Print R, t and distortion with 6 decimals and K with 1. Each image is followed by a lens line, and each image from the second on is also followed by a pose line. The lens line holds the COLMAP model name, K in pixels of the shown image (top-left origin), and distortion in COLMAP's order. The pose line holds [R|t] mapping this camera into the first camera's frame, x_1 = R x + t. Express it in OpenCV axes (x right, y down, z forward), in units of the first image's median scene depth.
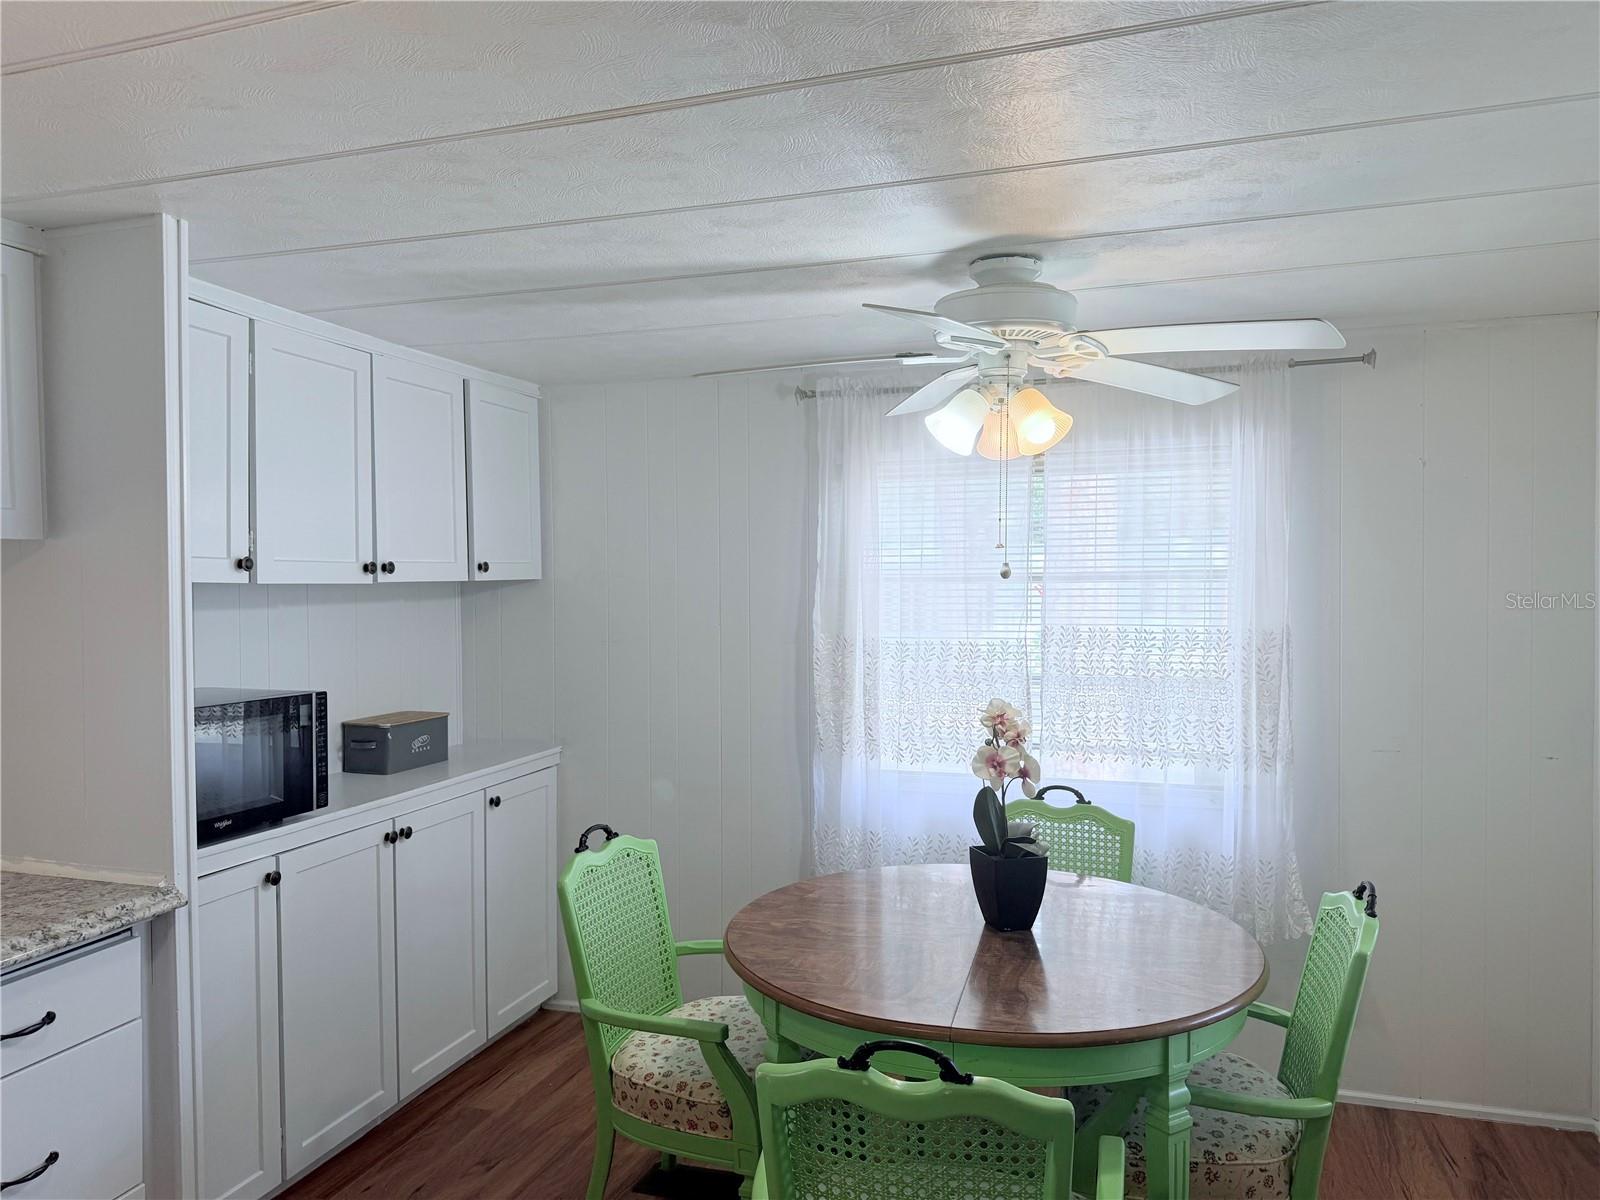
lens RADIAL K [[1117.8, 0, 800.5], [0, 1117.8, 612.4], [0, 0, 1]] dist [0.061803, -0.087115]
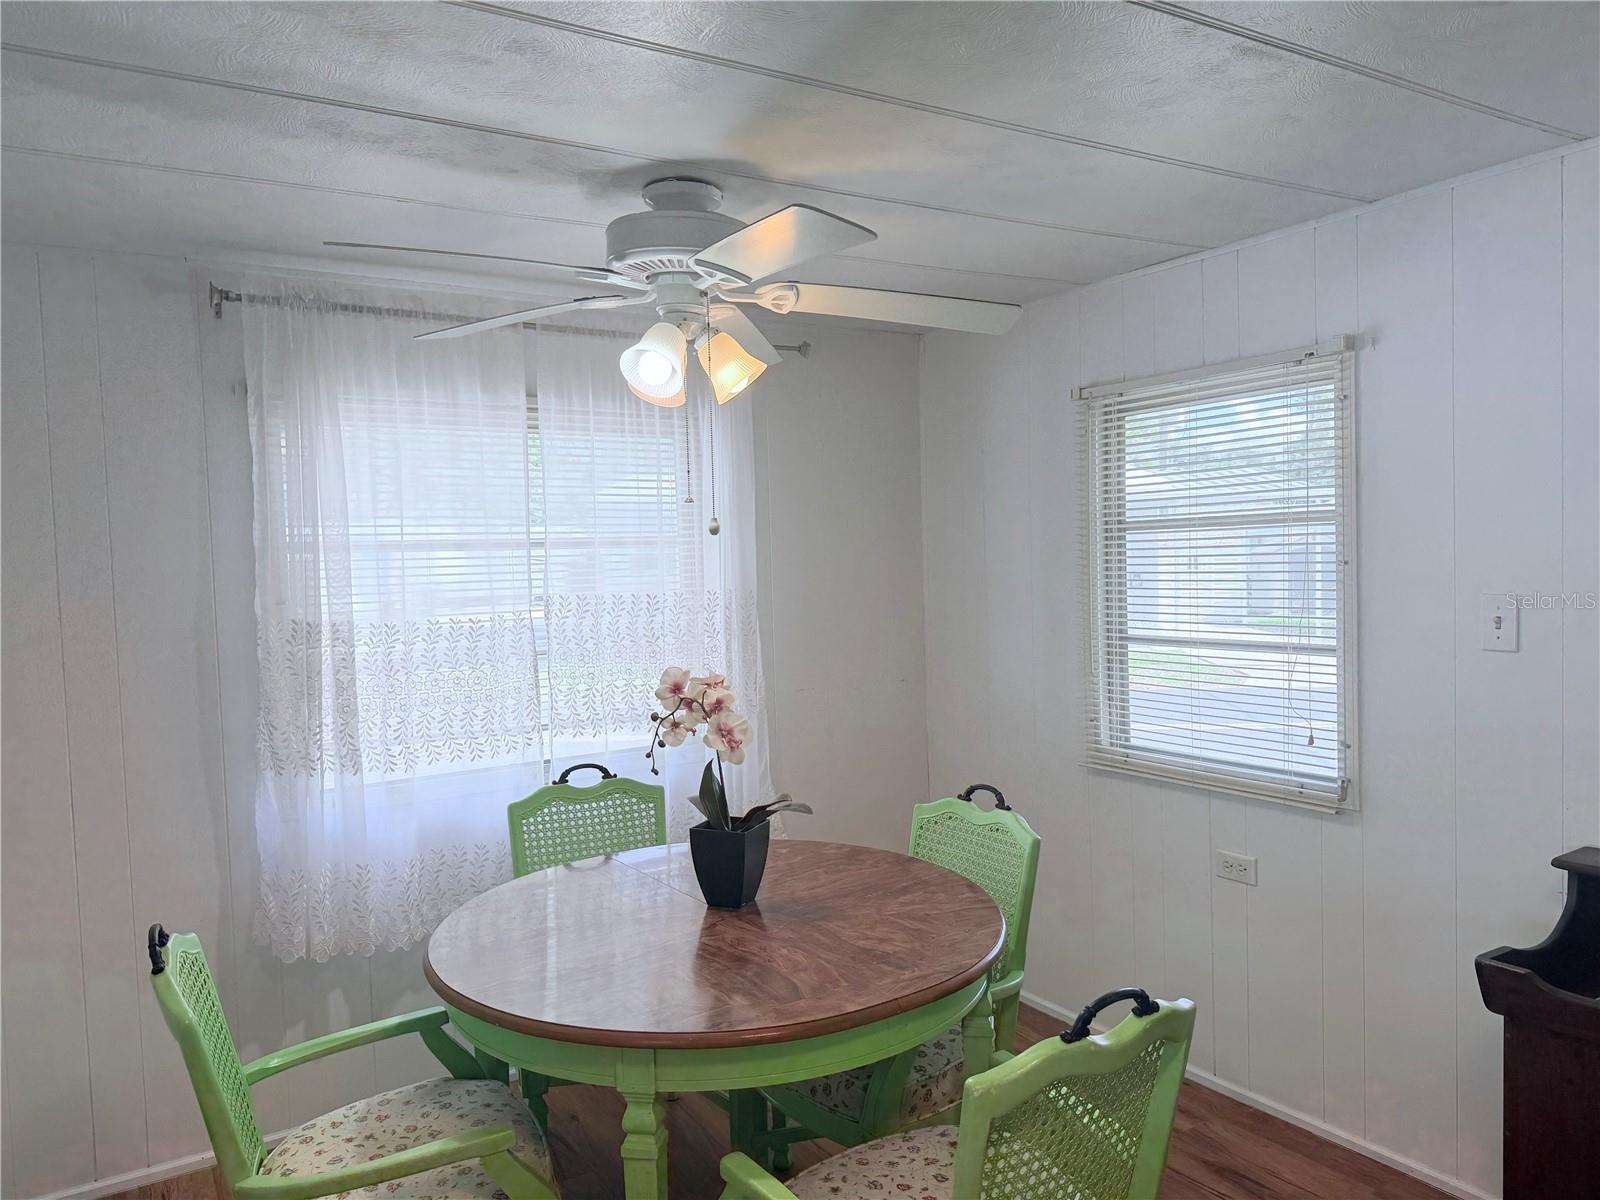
lens RADIAL K [[1098.8, 0, 802.7], [0, 1098.8, 611.3], [0, 0, 1]] dist [0.200586, -0.412954]
pose [[0.639885, -0.049279, 0.766889, -0.427649], [0.042805, 0.998678, 0.028458, 0.009536], [-0.767278, 0.014617, 0.641148, 0.311319]]
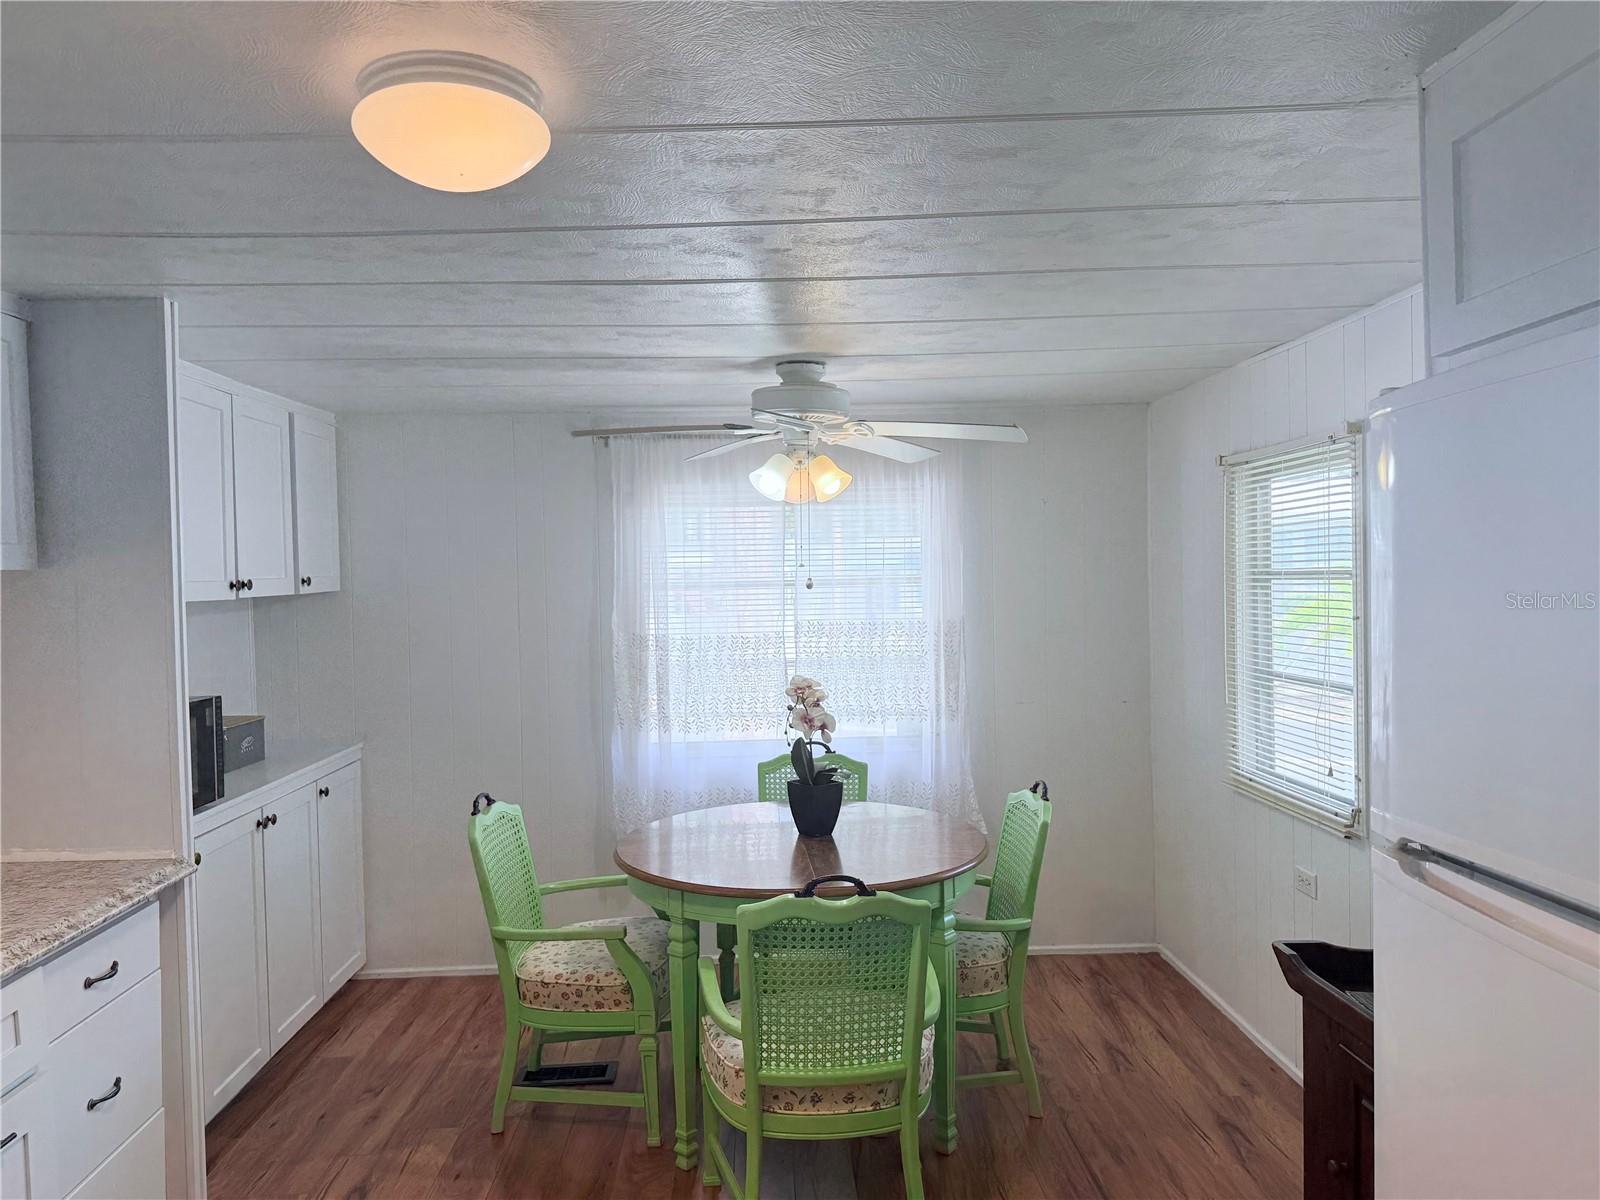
lens RADIAL K [[1119.2, 0, 800.0], [0, 1119.2, 600.0], [0, 0, 1]] dist [0.072946, -0.115718]
pose [[0.940910, -0.019546, 0.338092, -0.272468], [0.021745, 0.999760, -0.002717, -0.011426], [-0.337958, 0.009908, 0.941109, -0.290435]]
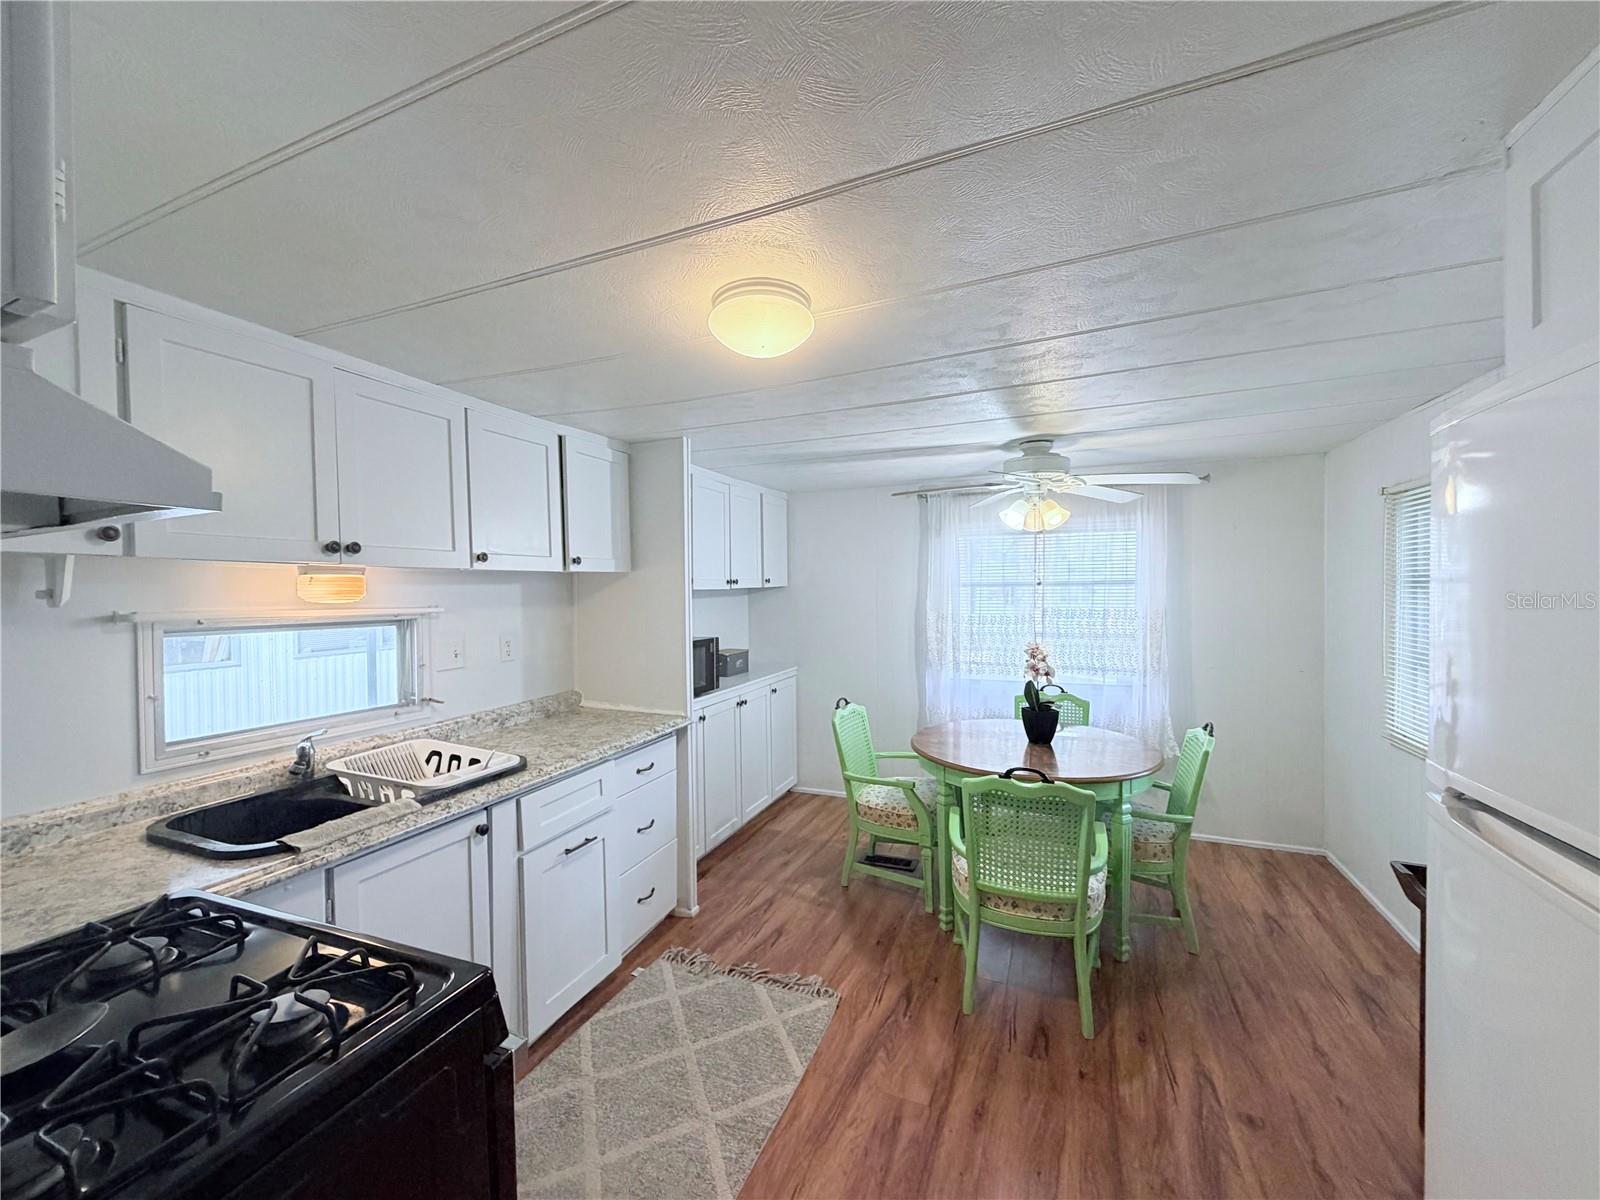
lens RADIAL K [[639.9, 0, 794.9], [0, 639.9, 601.4], [0, 0, 1]] dist [-0.000351, 0.000044]
pose [[0.995594, -0.002476, -0.093734, -0.159302], [0.002391, 0.999997, -0.001024, 0.000459], [0.093737, 0.000796, 0.995597, -0.274403]]
